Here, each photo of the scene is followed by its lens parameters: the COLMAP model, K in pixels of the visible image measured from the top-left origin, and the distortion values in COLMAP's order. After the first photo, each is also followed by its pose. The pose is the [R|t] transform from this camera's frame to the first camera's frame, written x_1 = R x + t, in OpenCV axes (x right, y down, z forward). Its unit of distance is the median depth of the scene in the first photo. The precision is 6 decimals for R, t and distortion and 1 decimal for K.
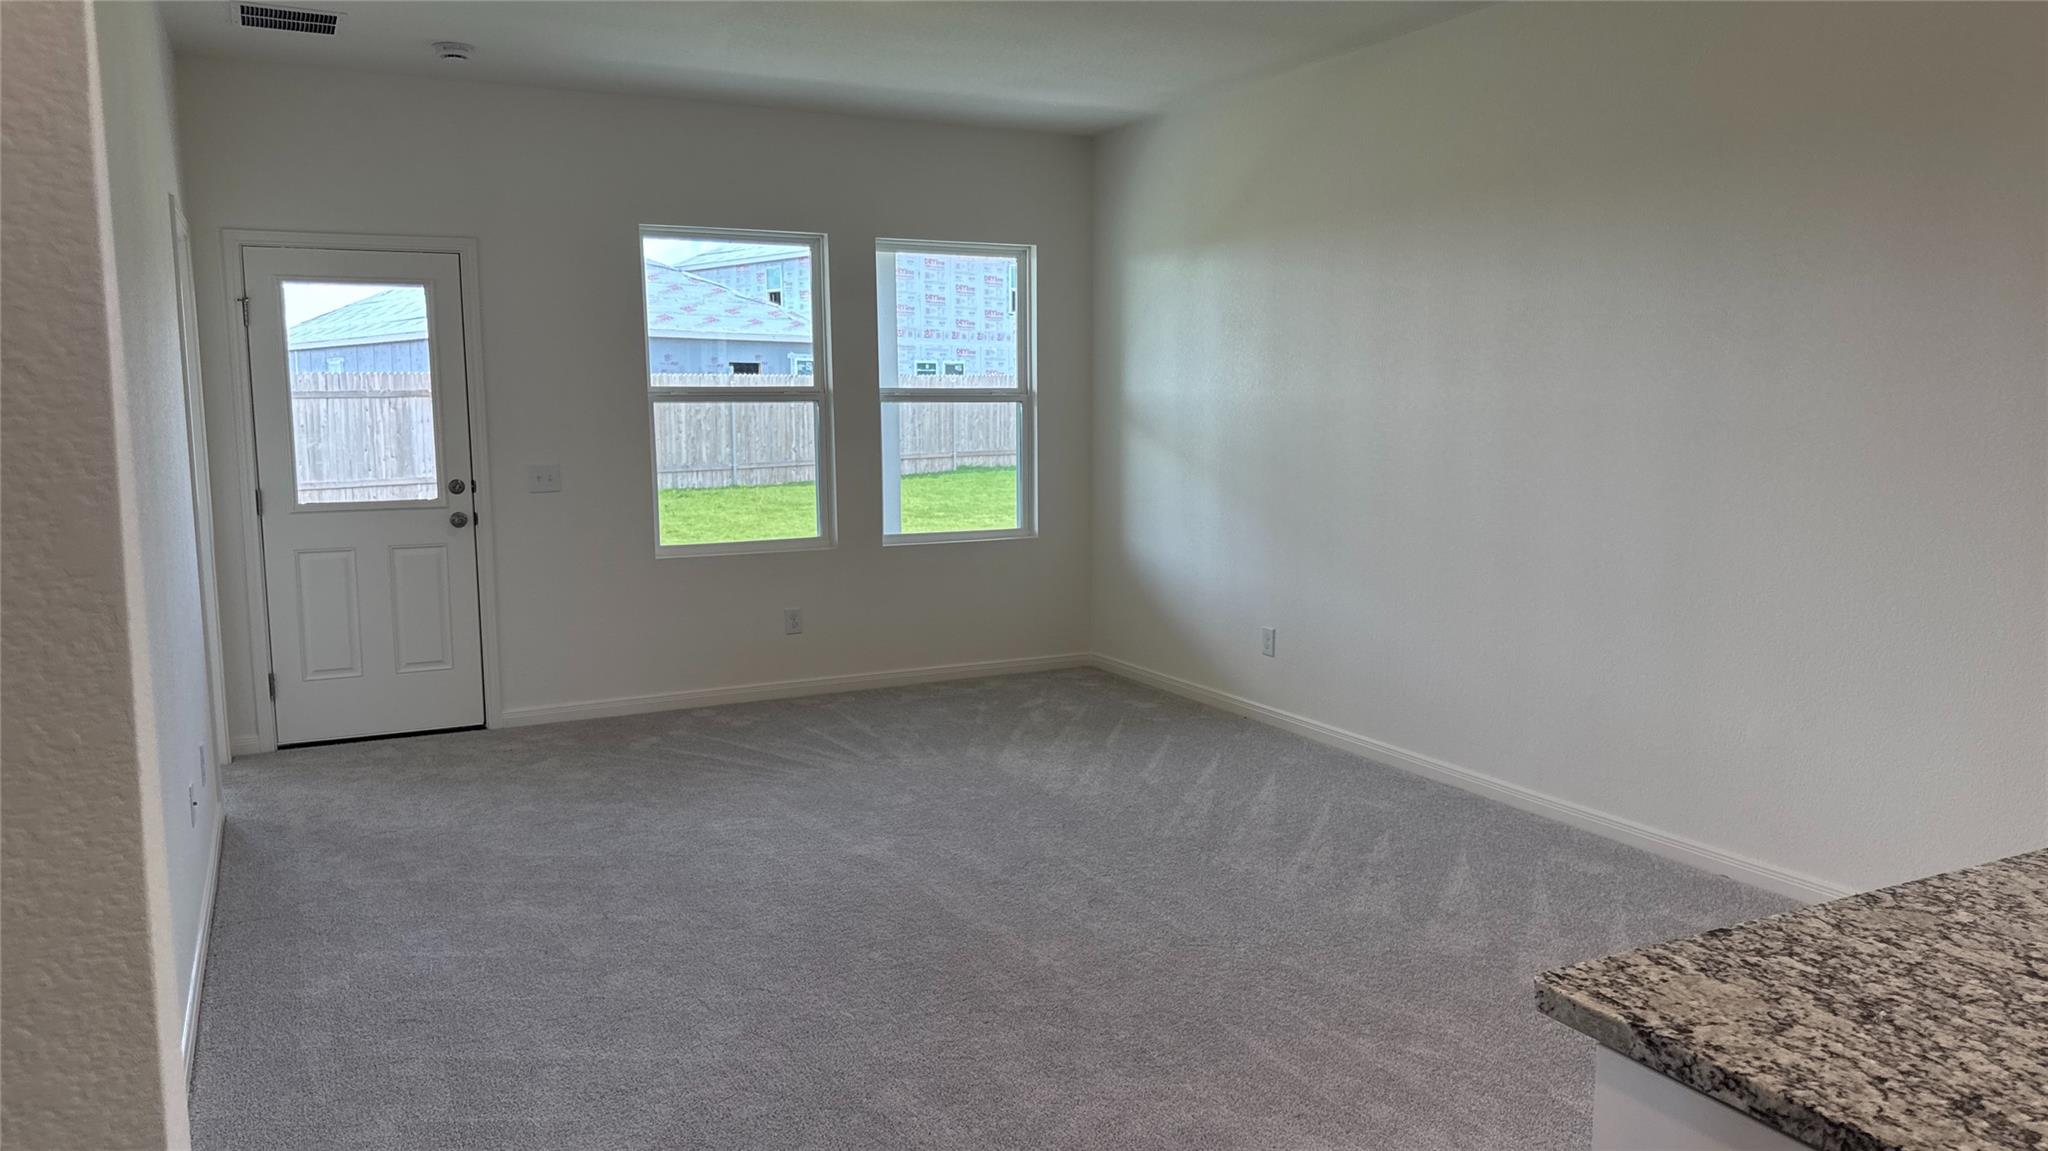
lens RADIAL K [[1422.0, 0, 1017.0], [0, 1422.0, 597.2], [0, 0, 1]] dist [0.063607, -0.004863]
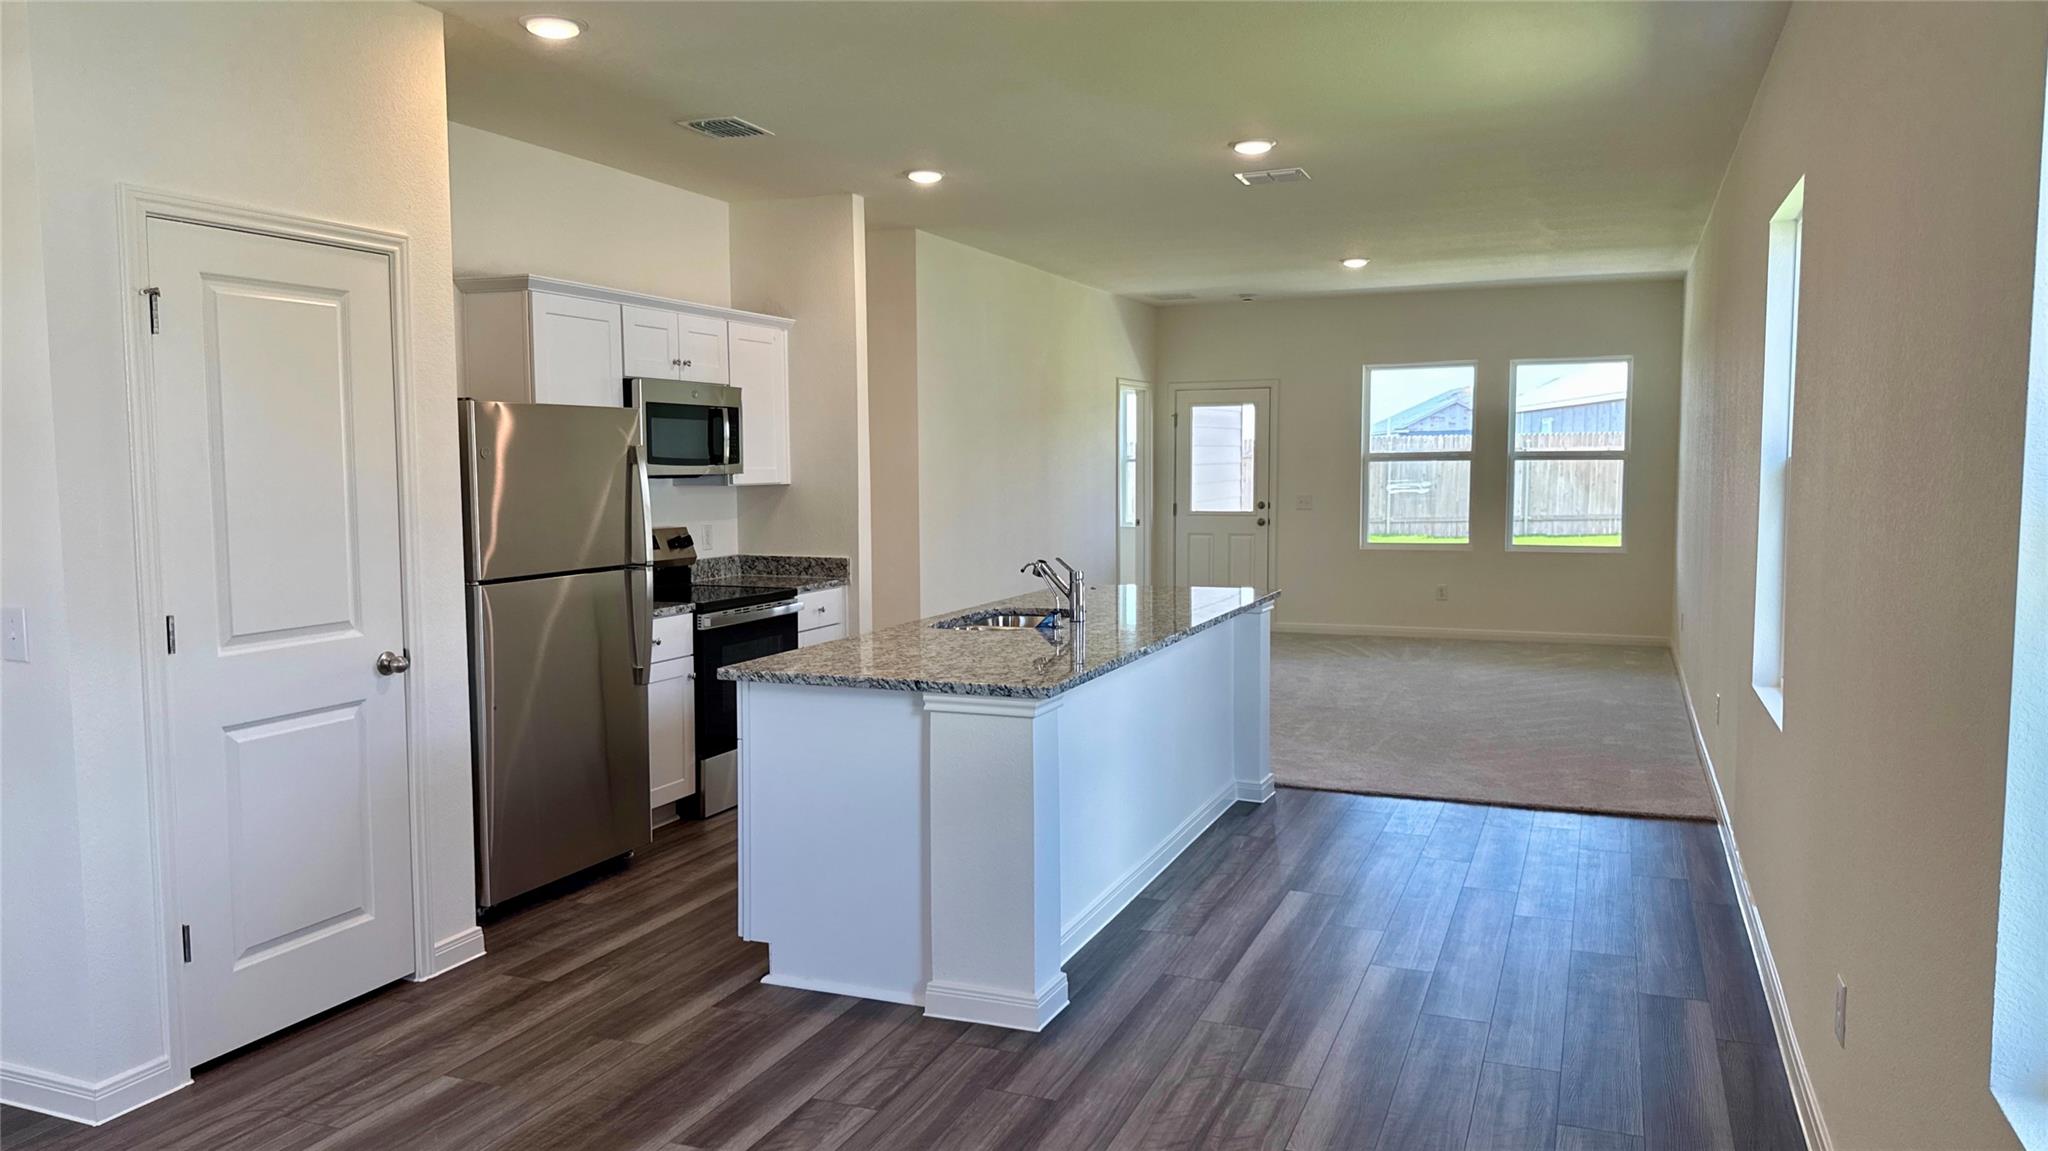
lens RADIAL K [[1422.0, 0, 1017.0], [0, 1422.0, 597.2], [0, 0, 1]] dist [0.063607, -0.004863]
pose [[0.652782, 0.074501, -0.753874, 0.779390], [-0.100629, 0.994861, 0.011181, 0.053461], [0.750833, 0.068562, 0.656924, -0.463746]]
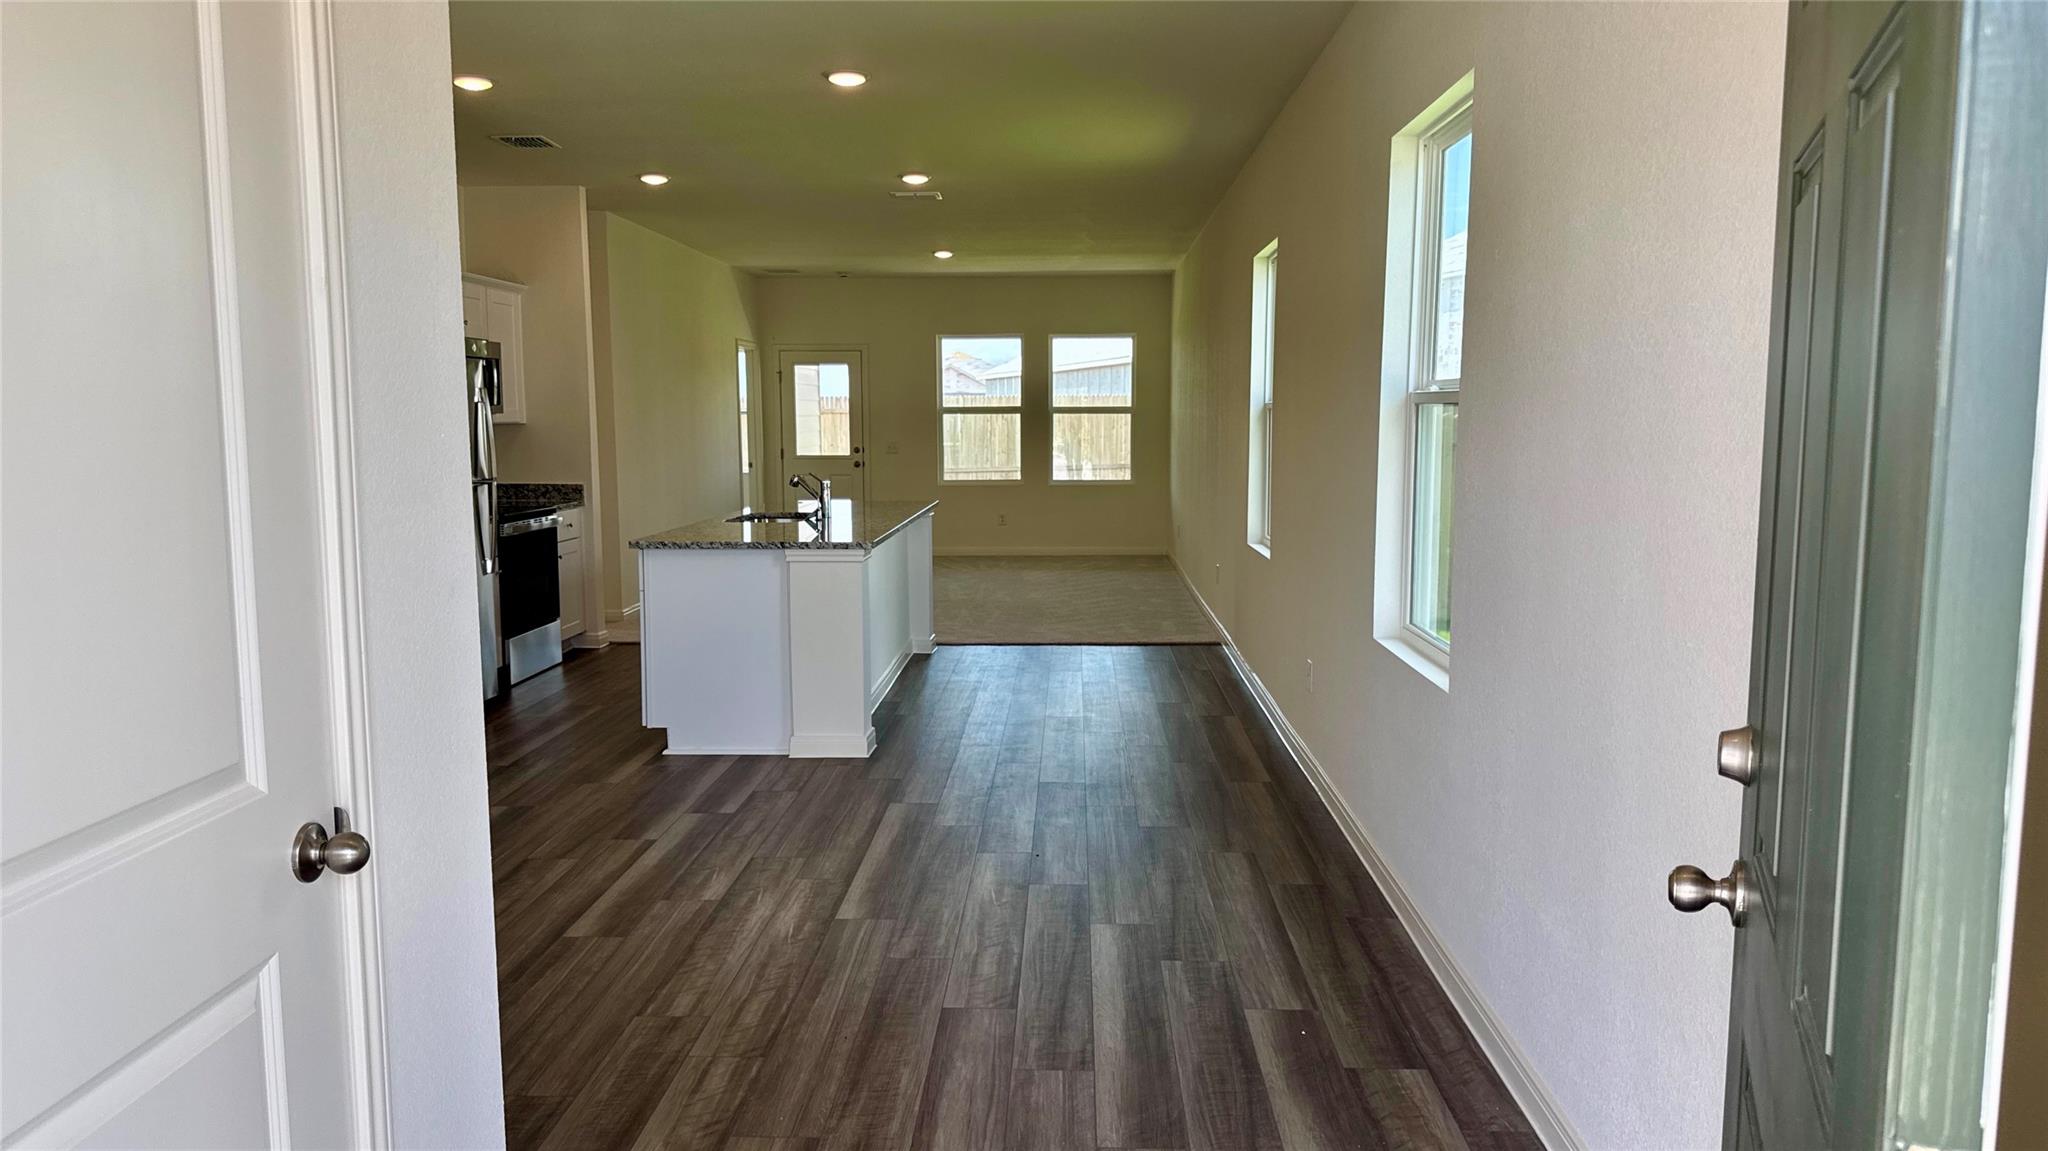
lens RADIAL K [[1422.0, 0, 1017.0], [0, 1422.0, 597.2], [0, 0, 1]] dist [0.063607, -0.004863]
pose [[0.871123, 0.065407, -0.486689, 0.879631], [-0.069693, 0.997525, 0.009315, 0.109804], [0.486094, 0.025804, 0.873526, -0.796526]]
